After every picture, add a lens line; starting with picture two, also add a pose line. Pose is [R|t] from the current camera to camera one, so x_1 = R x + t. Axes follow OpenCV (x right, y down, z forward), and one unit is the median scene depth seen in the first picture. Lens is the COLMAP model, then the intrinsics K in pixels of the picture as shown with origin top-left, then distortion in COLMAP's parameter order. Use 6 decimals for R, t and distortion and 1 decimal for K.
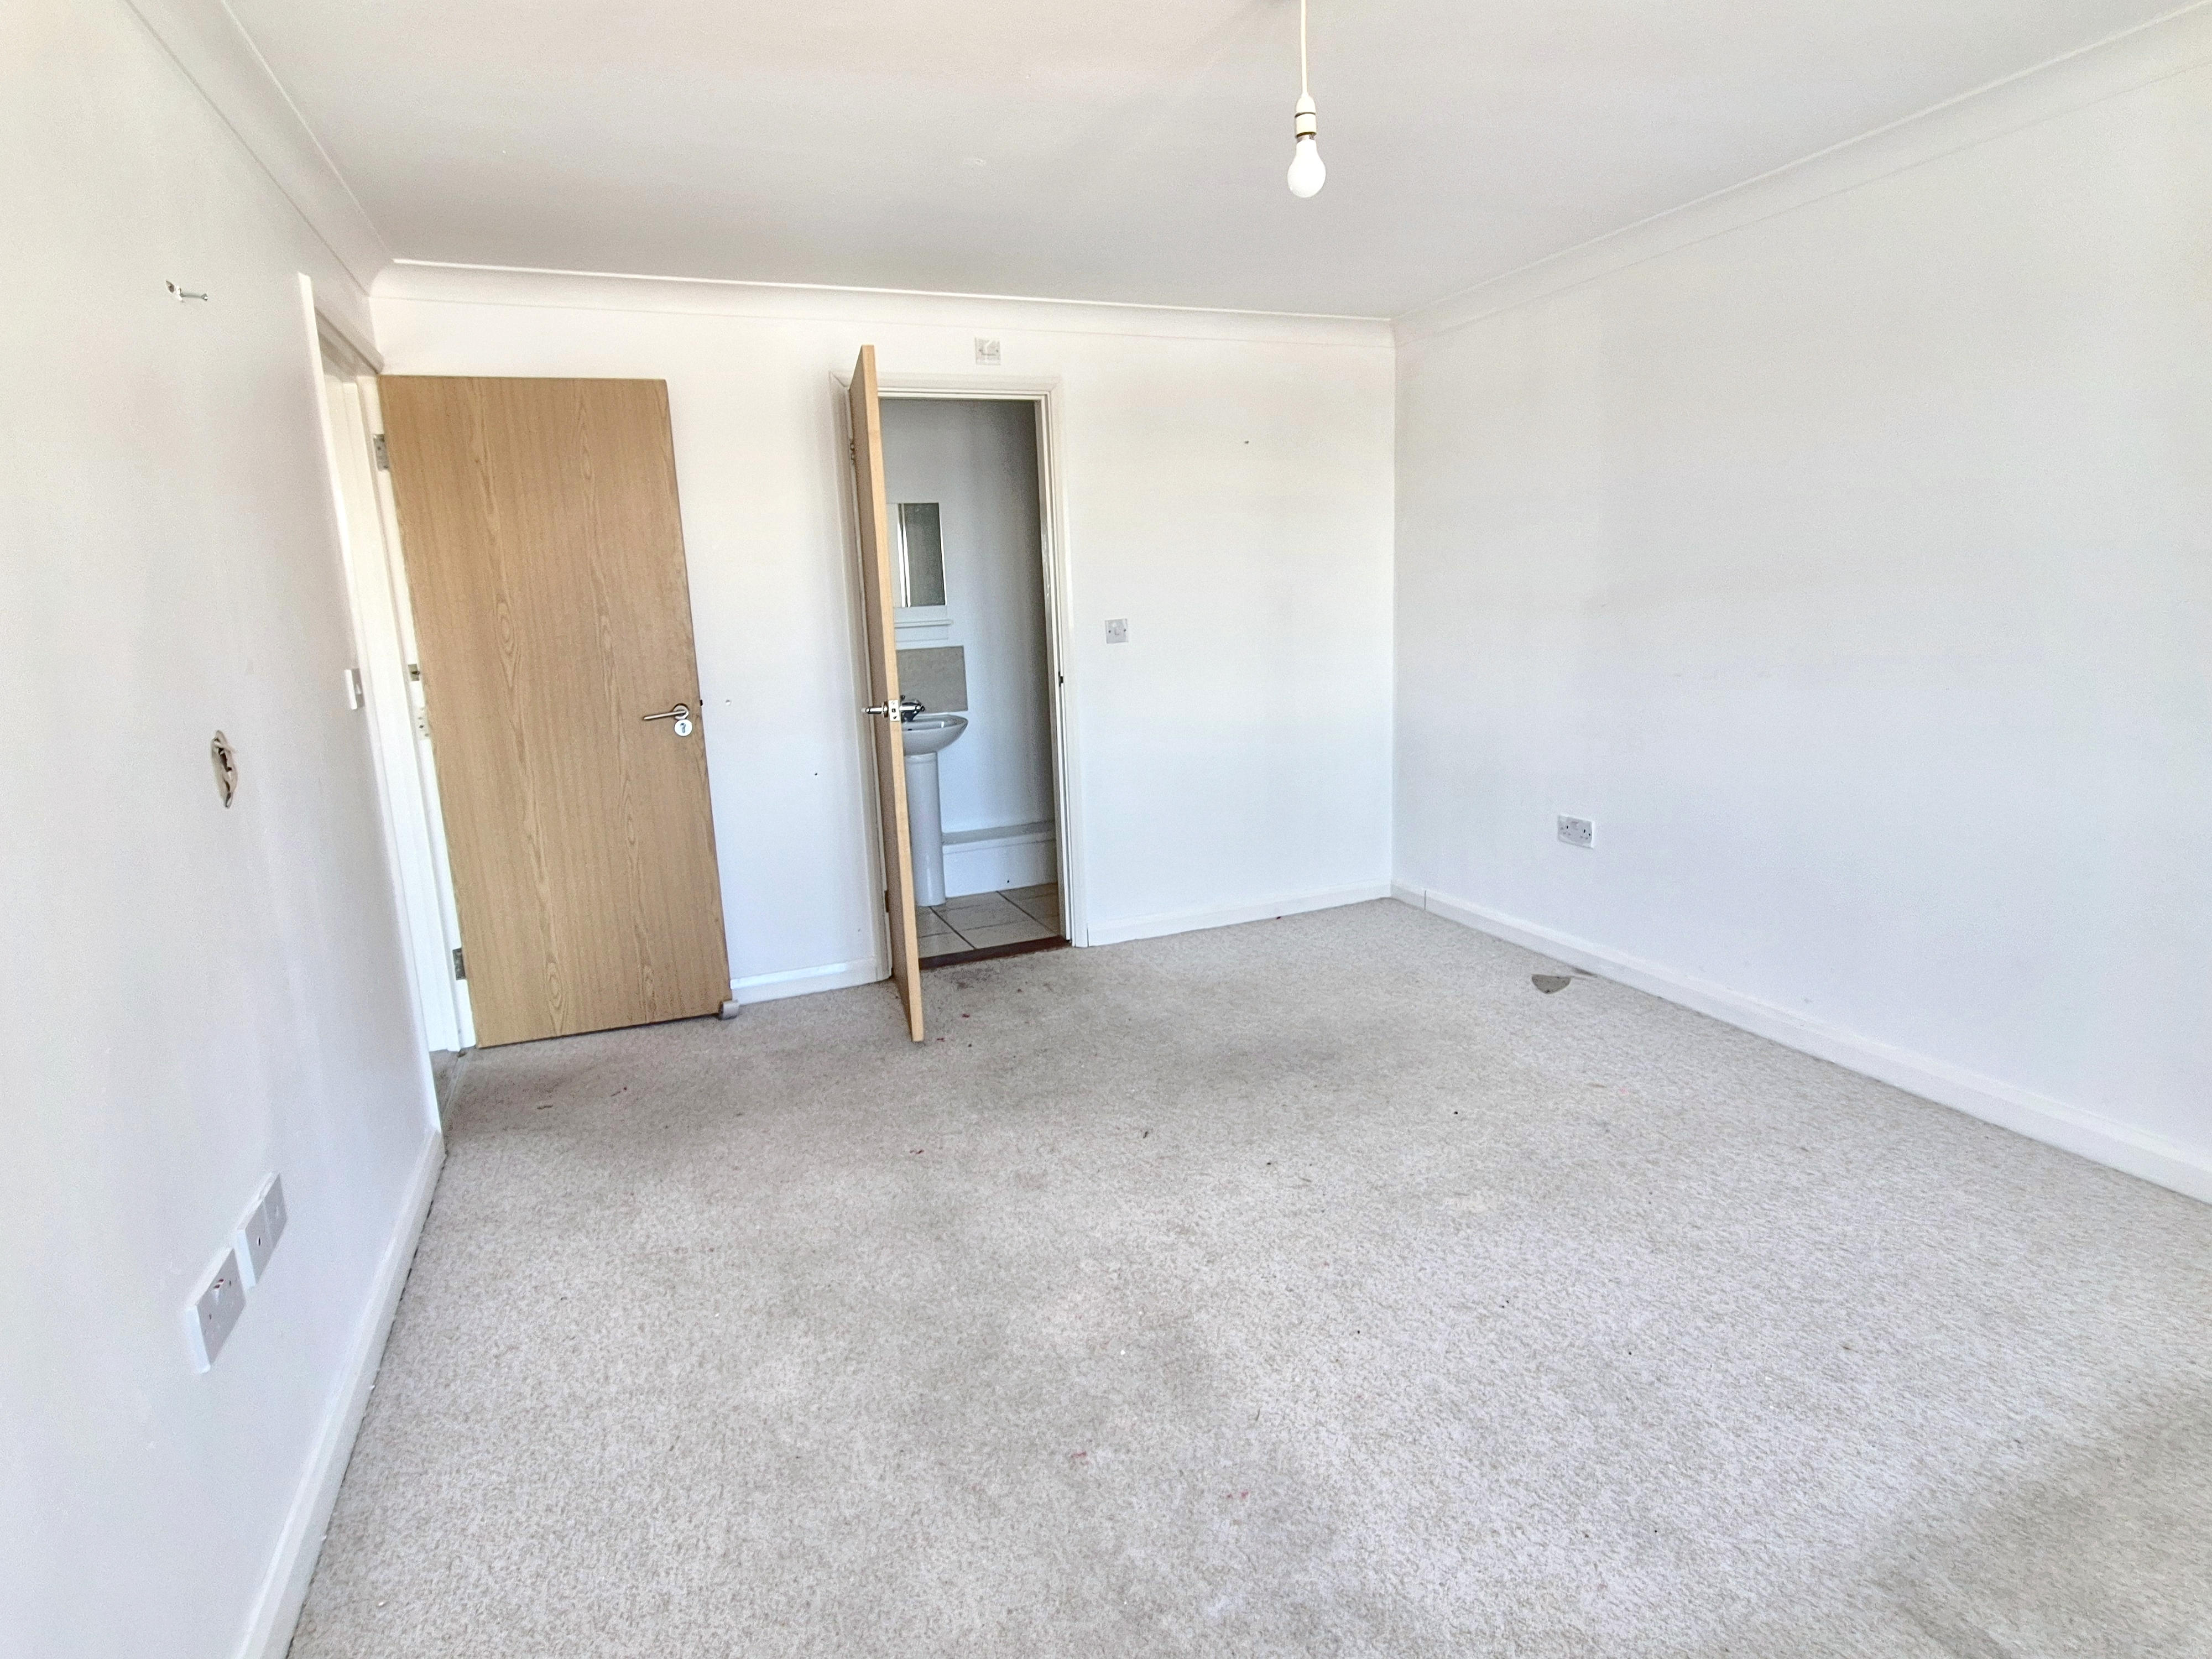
lens RADIAL K [[1145.0, 0, 1074.6], [0, 1145.0, 823.9], [0, 0, 1]] dist [-0.000998, -0.000537]
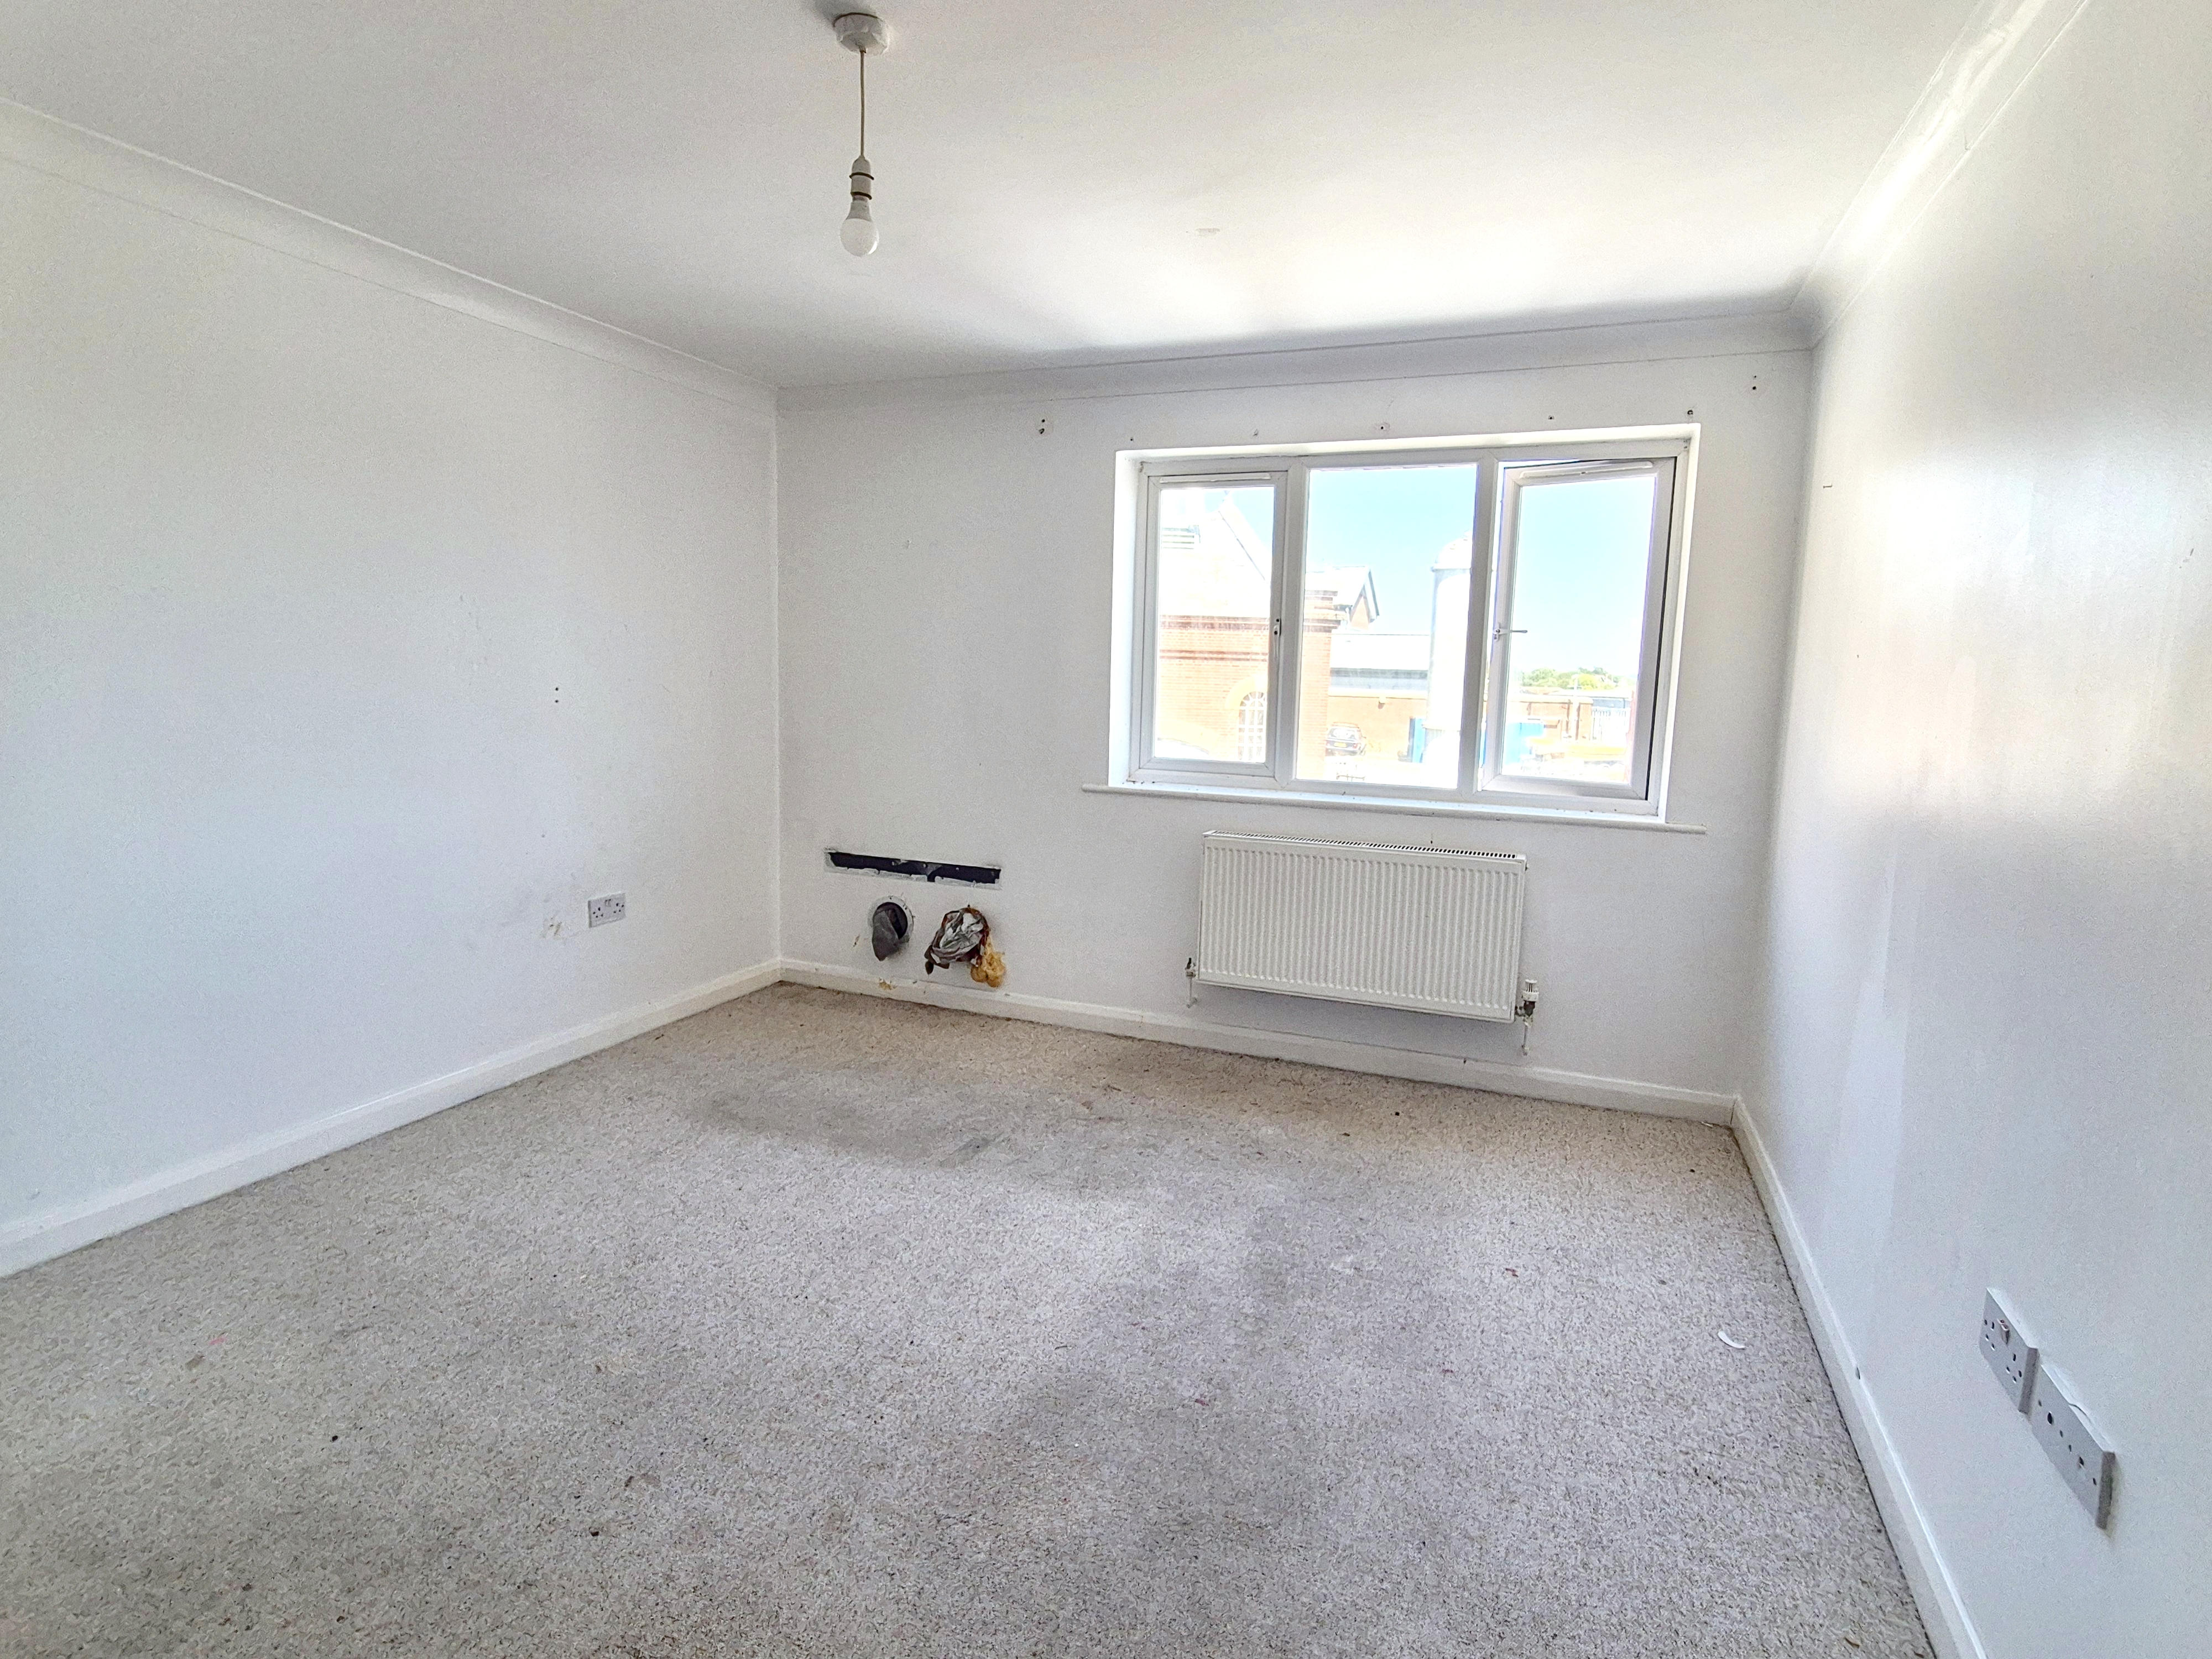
lens RADIAL K [[1145.0, 0, 1074.6], [0, 1145.0, 823.9], [0, 0, 1]] dist [-0.000998, -0.000537]
pose [[-0.720525, -0.072320, 0.689647, -0.577384], [0.136238, 0.960399, 0.243051, -0.272739], [-0.679914, 0.269080, -0.682139, 1.501658]]
